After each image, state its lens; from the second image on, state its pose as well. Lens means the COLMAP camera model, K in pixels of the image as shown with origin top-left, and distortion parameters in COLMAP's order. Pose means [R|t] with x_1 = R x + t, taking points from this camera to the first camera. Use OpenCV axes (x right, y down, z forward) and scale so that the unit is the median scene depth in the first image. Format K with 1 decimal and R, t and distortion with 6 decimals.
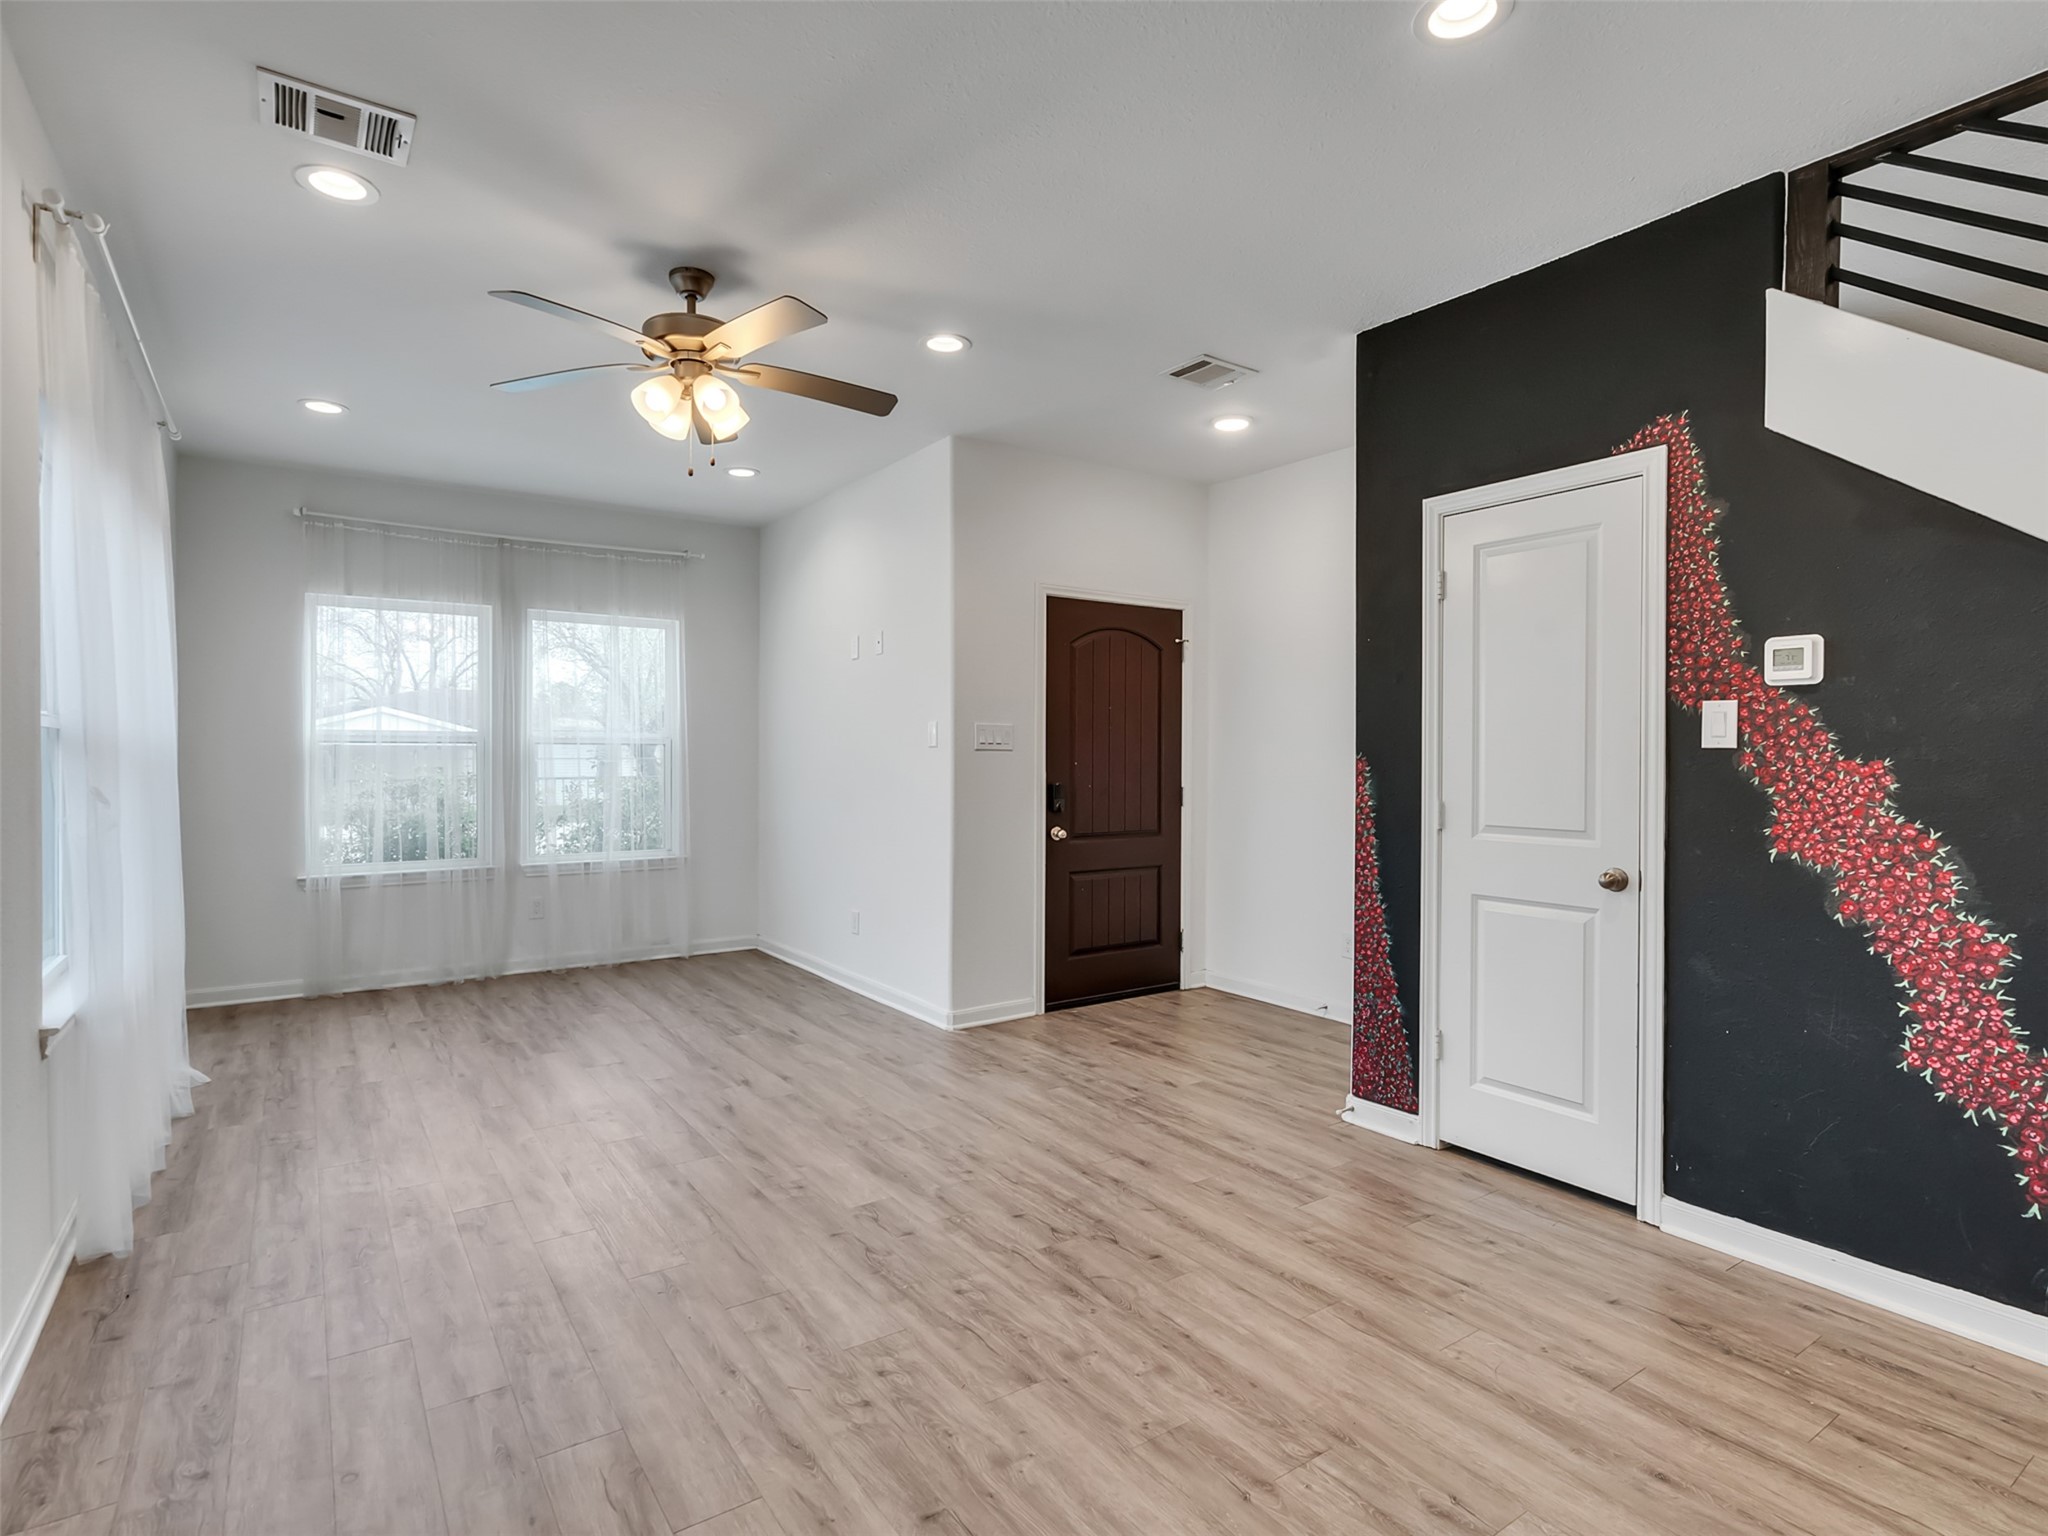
lens RADIAL K [[1043.3, 0, 1006.7], [0, 1043.3, 764.3], [0, 0, 1]] dist [-0.009129, 0.004458]
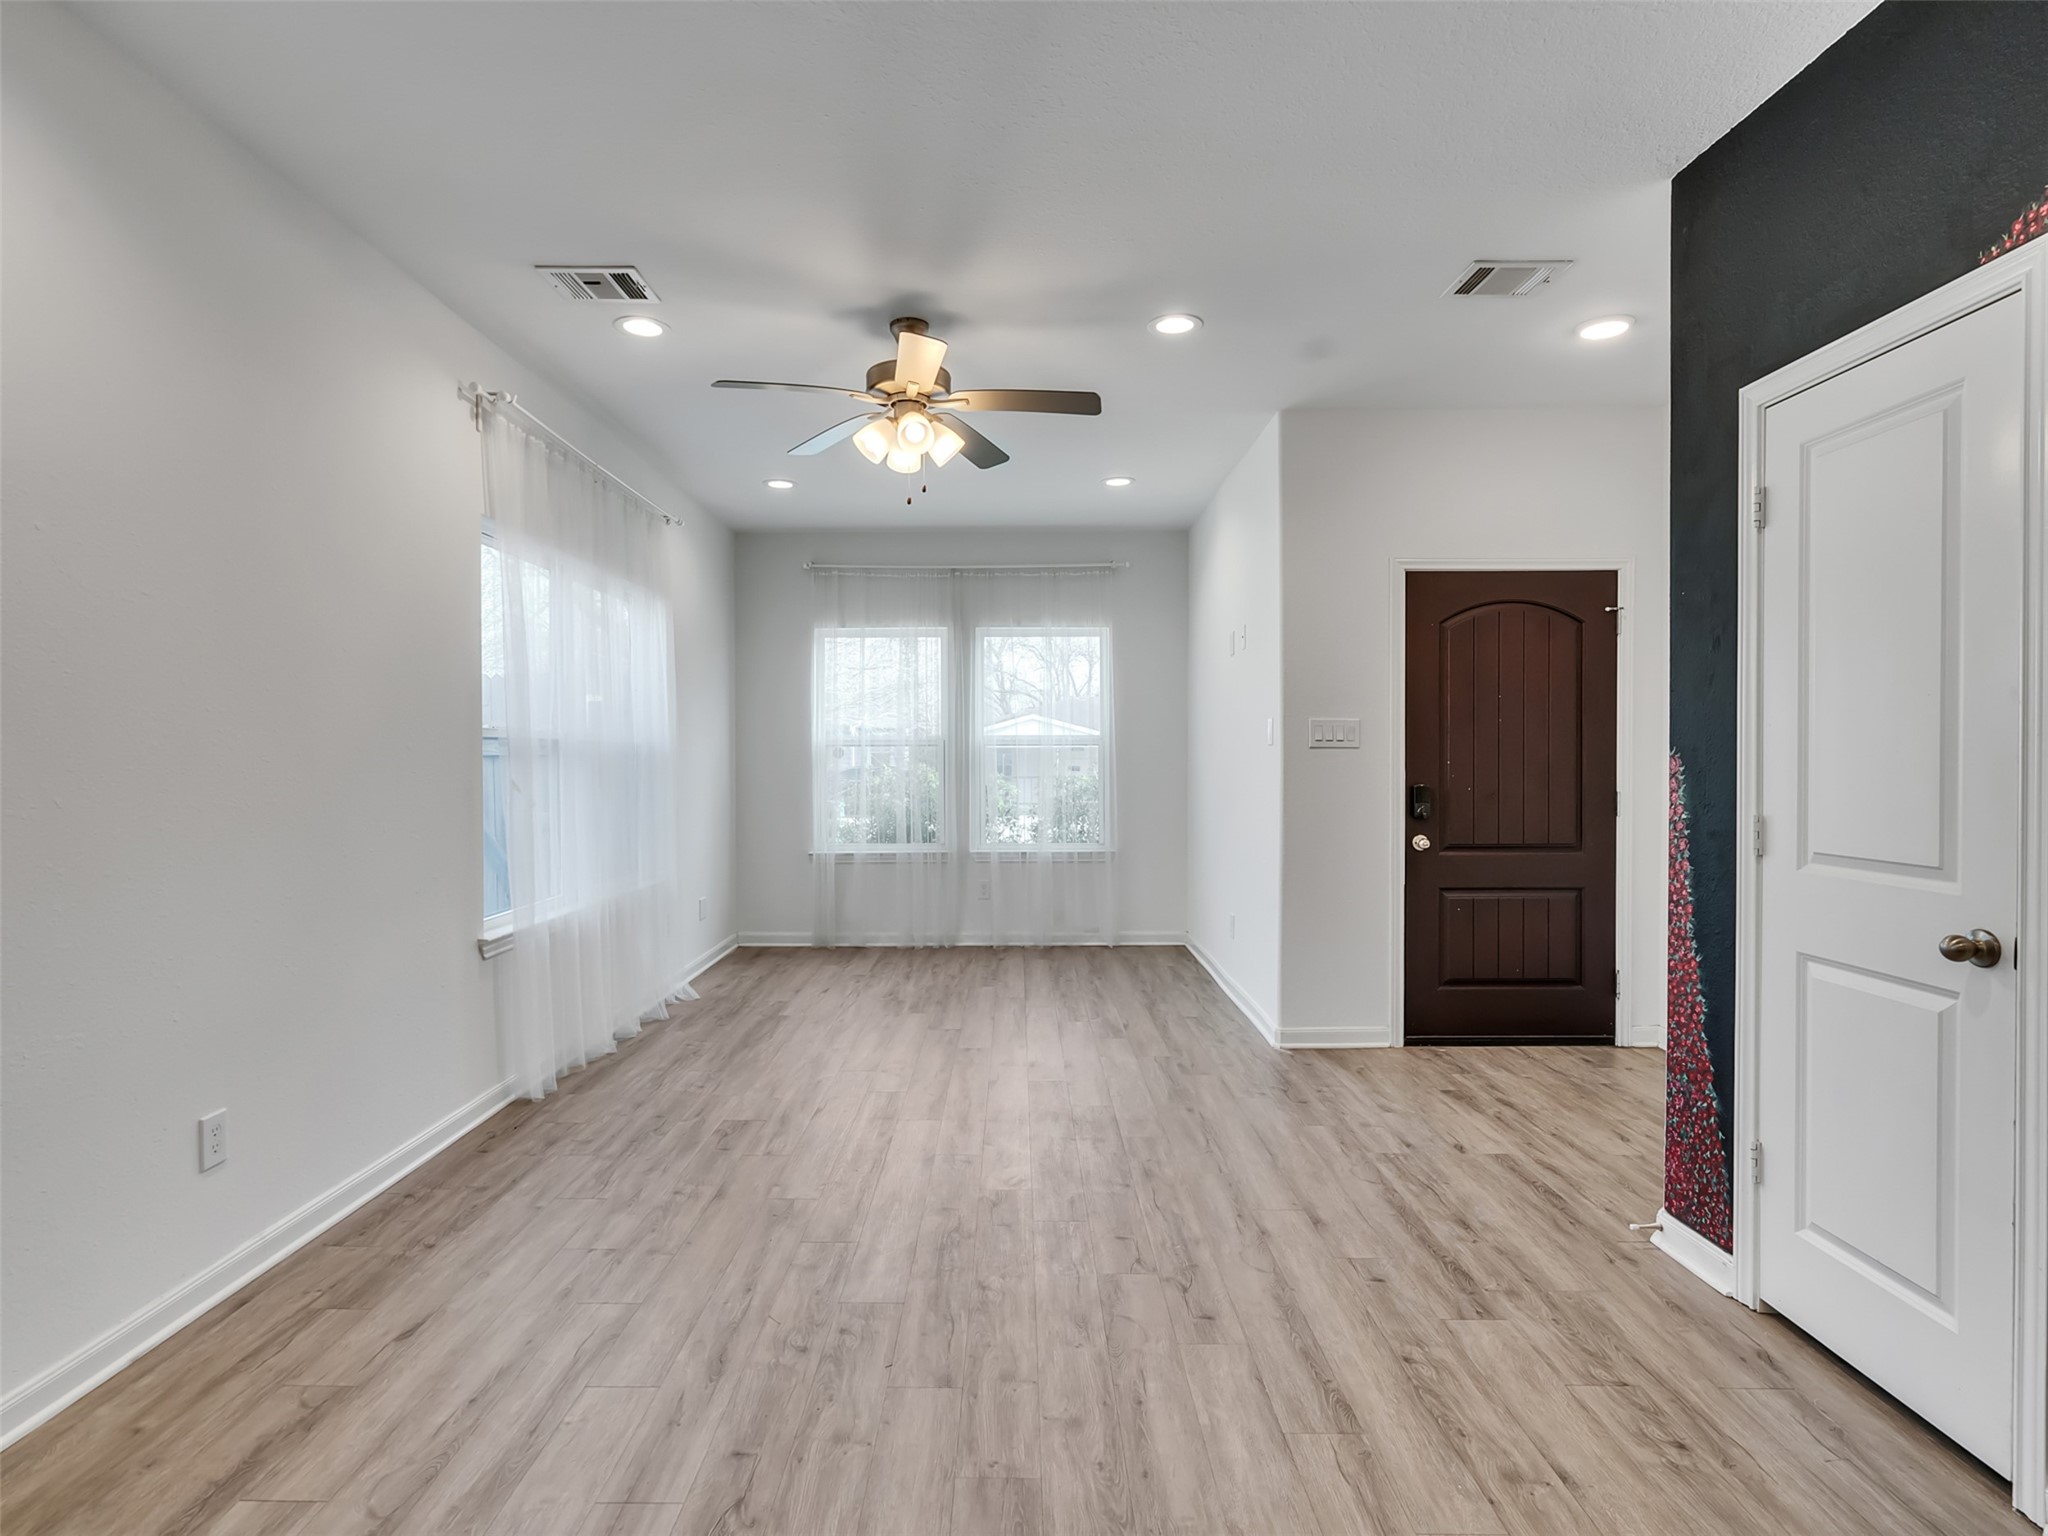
lens RADIAL K [[1043.3, 0, 1003.8], [0, 1043.3, 767.8], [0, 0, 1]] dist [-0.009129, 0.004458]
pose [[0.821914, 0.001559, -0.569609, 0.379765], [0.000791, 0.999992, 0.003879, 0.000072], [0.569610, -0.003639, 0.821907, 0.129669]]
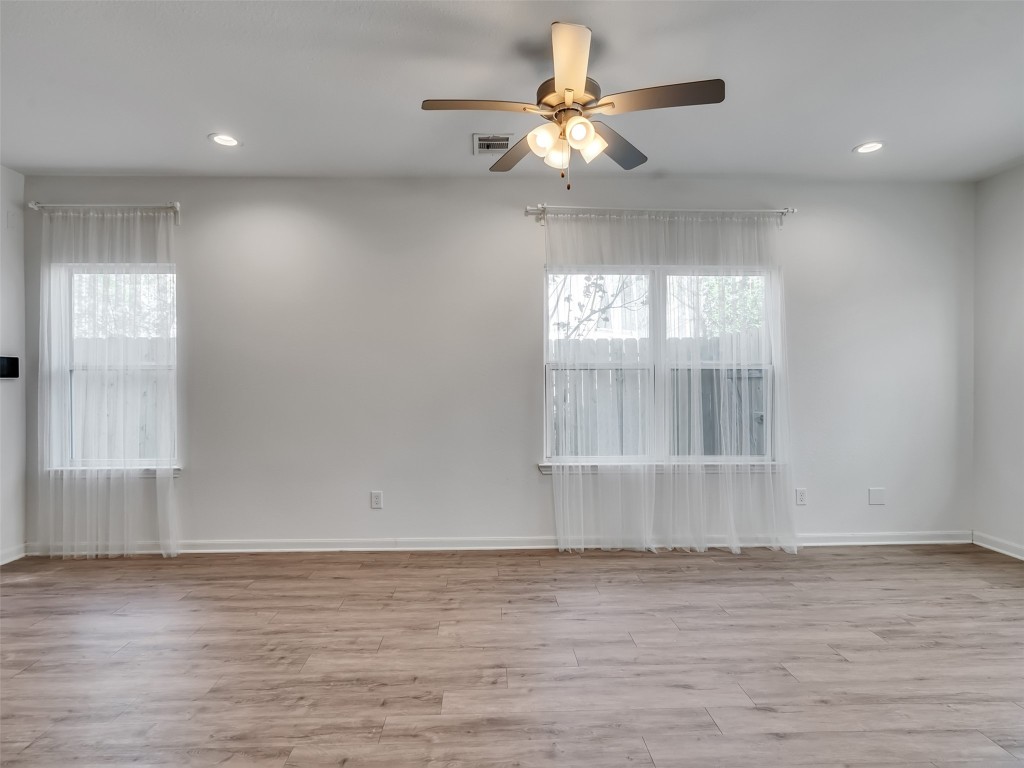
lens RADIAL K [[521.6, 0, 507.7], [0, 521.6, 389.3], [0, 0, 1]] dist [-0.009129, 0.004458]
pose [[-0.528945, 0.015741, -0.848510, 0.339112], [-0.005729, 0.999739, 0.022117, -0.010171], [0.848637, 0.016560, -0.528716, 1.204687]]
